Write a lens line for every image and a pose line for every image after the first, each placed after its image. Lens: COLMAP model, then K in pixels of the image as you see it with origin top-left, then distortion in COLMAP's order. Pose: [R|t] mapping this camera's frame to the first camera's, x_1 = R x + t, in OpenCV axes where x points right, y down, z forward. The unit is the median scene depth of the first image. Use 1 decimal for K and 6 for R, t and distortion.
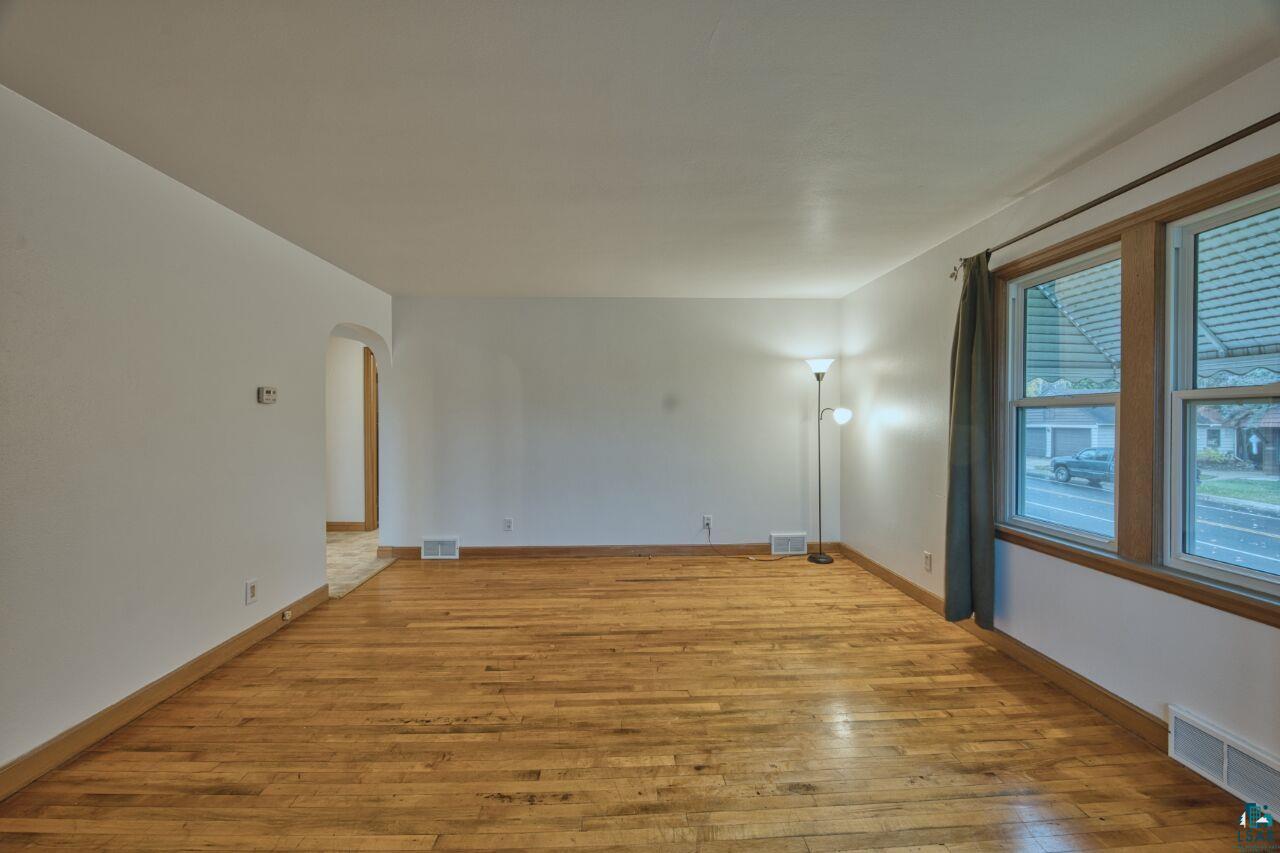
lens RADIAL K [[511.0, 0, 643.5], [0, 511.0, 423.0], [0, 0, 1]] dist [-0.020960, -0.002184]
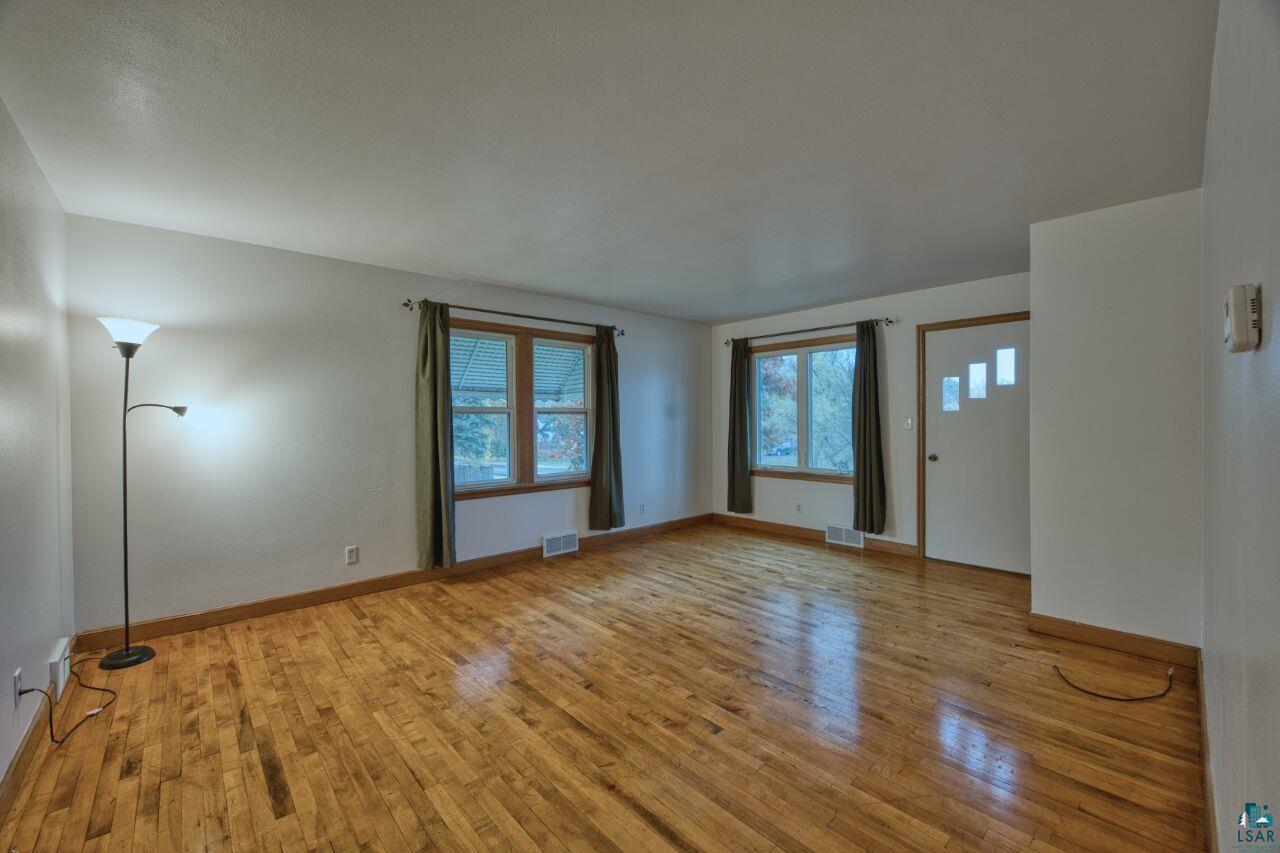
lens RADIAL K [[511.0, 0, 641.8], [0, 511.0, 422.8], [0, 0, 1]] dist [-0.020960, -0.002184]
pose [[-0.643468, 0.000425, 0.765473, -0.794179], [0.011774, 0.999887, 0.009343, -0.006847], [-0.765383, 0.015024, -0.643400, 1.509891]]
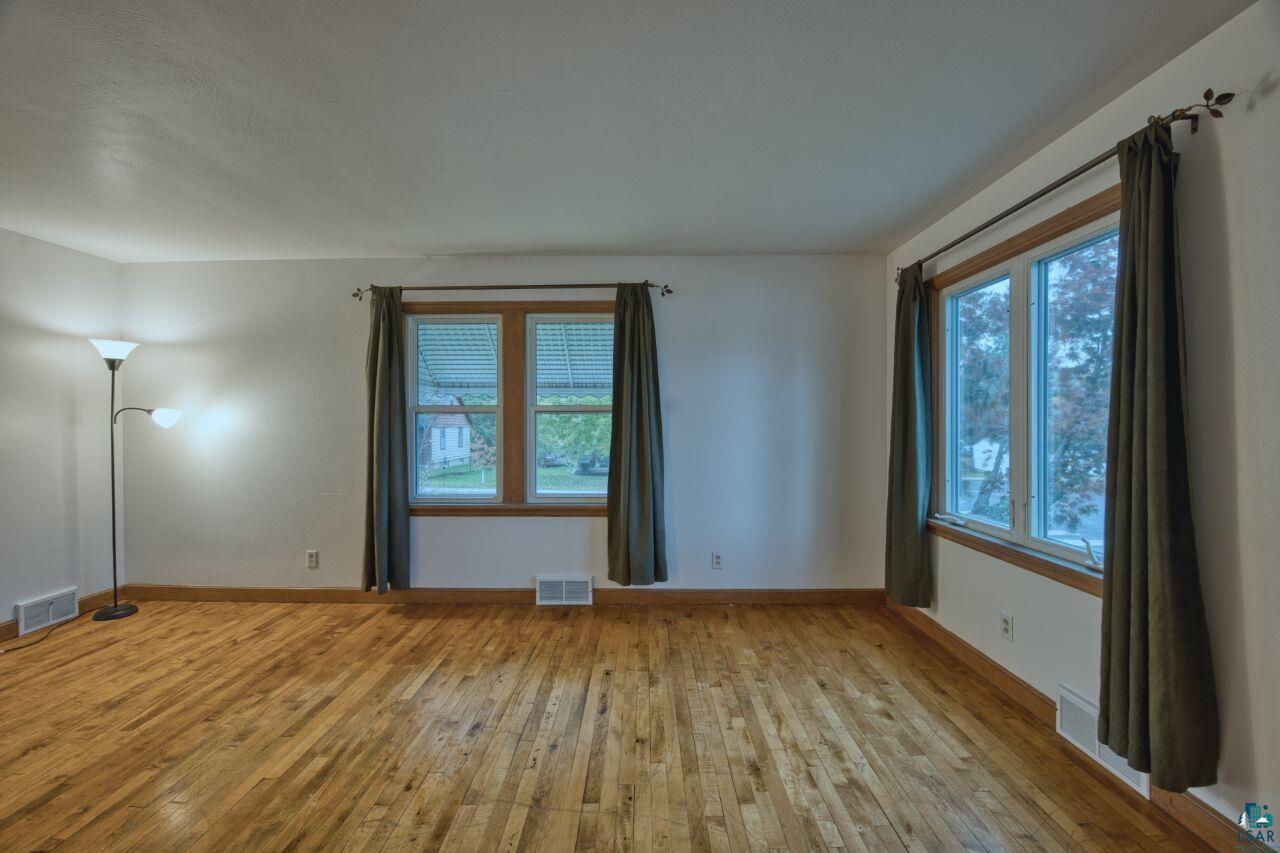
lens RADIAL K [[511.0, 0, 640.4], [0, 511.0, 424.7], [0, 0, 1]] dist [-0.020960, -0.002184]
pose [[0.049400, -0.005455, 0.998764, -0.544292], [0.008197, 0.999954, 0.005056, -0.002035], [-0.998745, 0.007937, 0.049442, 0.342804]]
